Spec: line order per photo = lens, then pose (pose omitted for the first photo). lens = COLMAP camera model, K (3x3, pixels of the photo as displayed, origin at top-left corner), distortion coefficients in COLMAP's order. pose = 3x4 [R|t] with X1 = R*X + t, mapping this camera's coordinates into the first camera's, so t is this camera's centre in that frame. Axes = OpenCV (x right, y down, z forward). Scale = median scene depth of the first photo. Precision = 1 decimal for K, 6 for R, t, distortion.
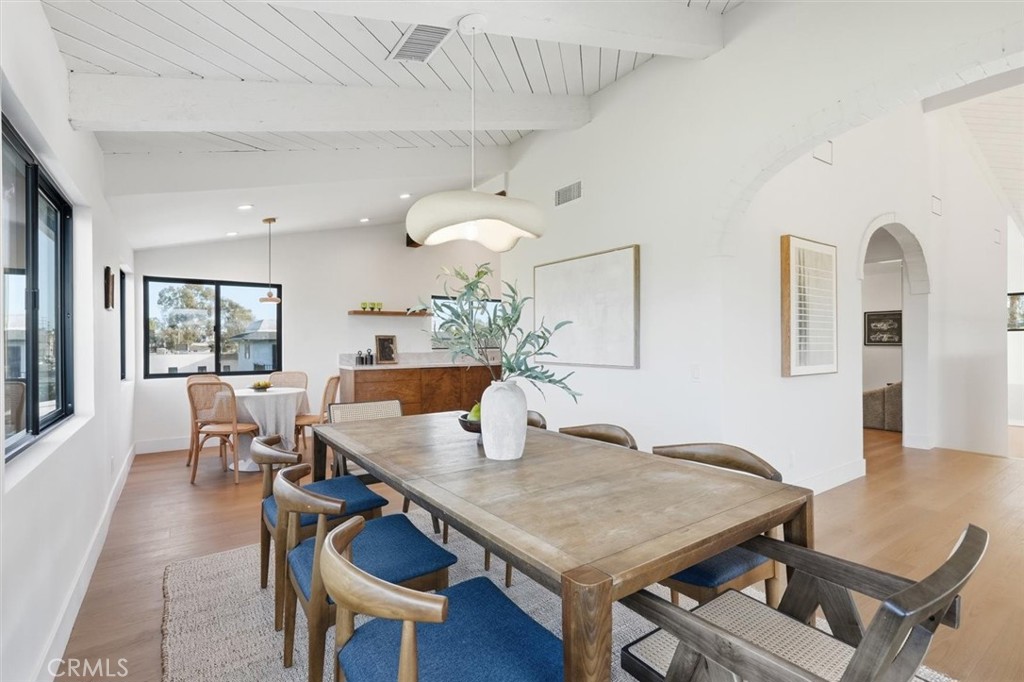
lens RADIAL K [[452.2, 0, 512.0], [0, 452.2, 341.0], [0, 0, 1]] dist [-0.014126, 0.007215]
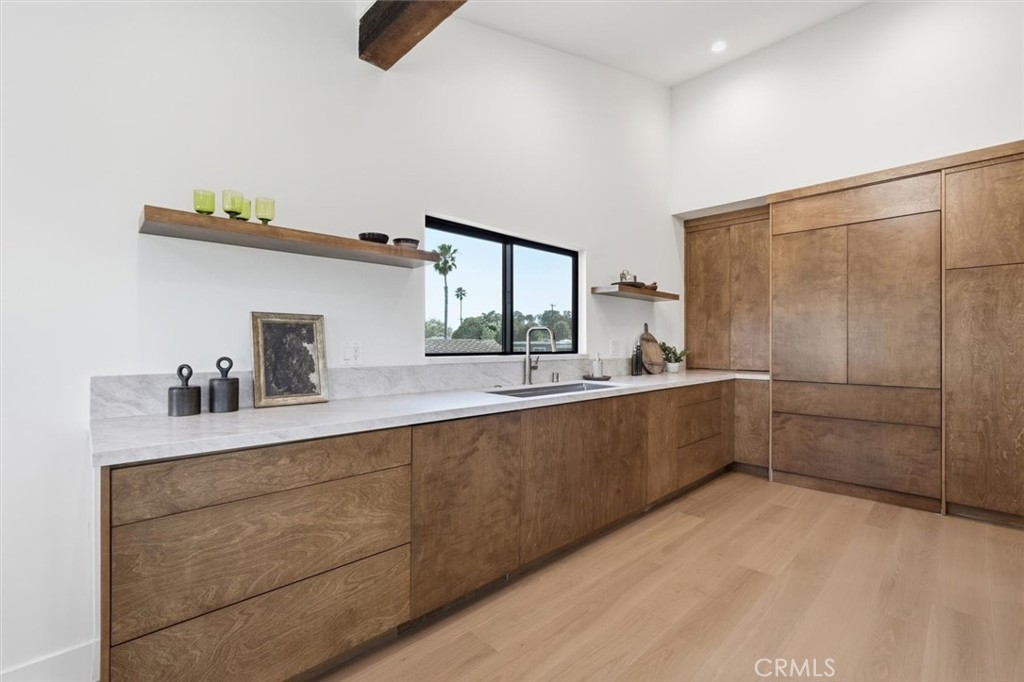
lens RADIAL K [[452.2, 0, 512.0], [0, 452.2, 341.0], [0, 0, 1]] dist [-0.014126, 0.007215]
pose [[0.990701, 0.007824, 0.135832, -0.173372], [-0.007389, 0.999966, -0.003703, 0.006897], [-0.135856, 0.002665, 0.990725, 0.687623]]
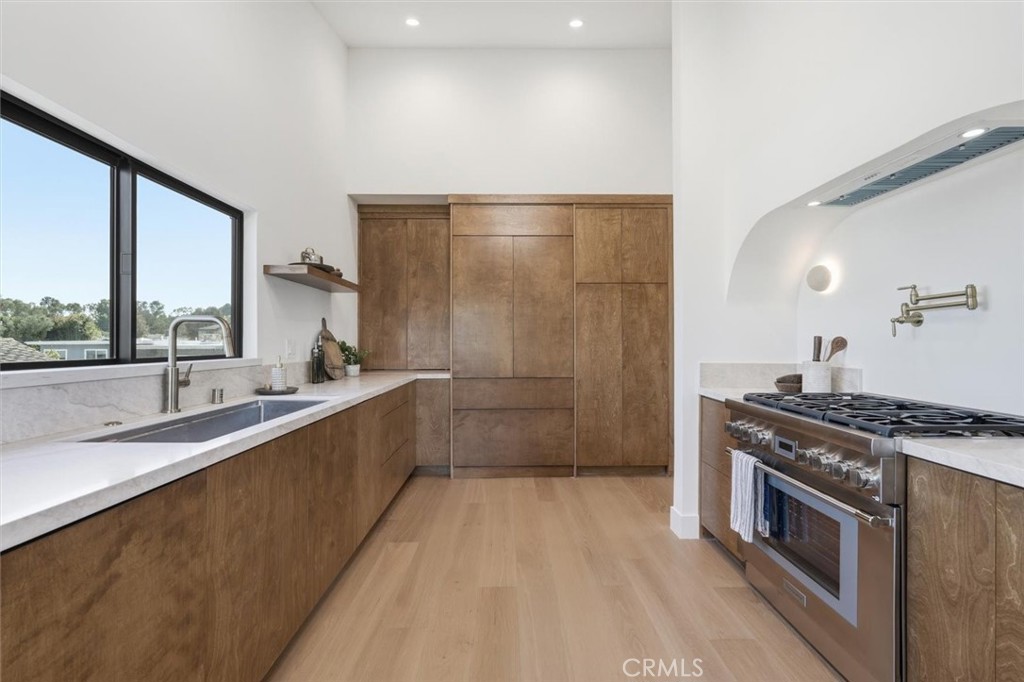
lens RADIAL K [[452.2, 0, 512.0], [0, 452.2, 341.0], [0, 0, 1]] dist [-0.014126, 0.007215]
pose [[0.582016, 0.005471, 0.813159, -0.197757], [-0.001927, 0.999984, -0.005348, 0.007018], [-0.813175, 0.001546, 0.582017, 0.821741]]
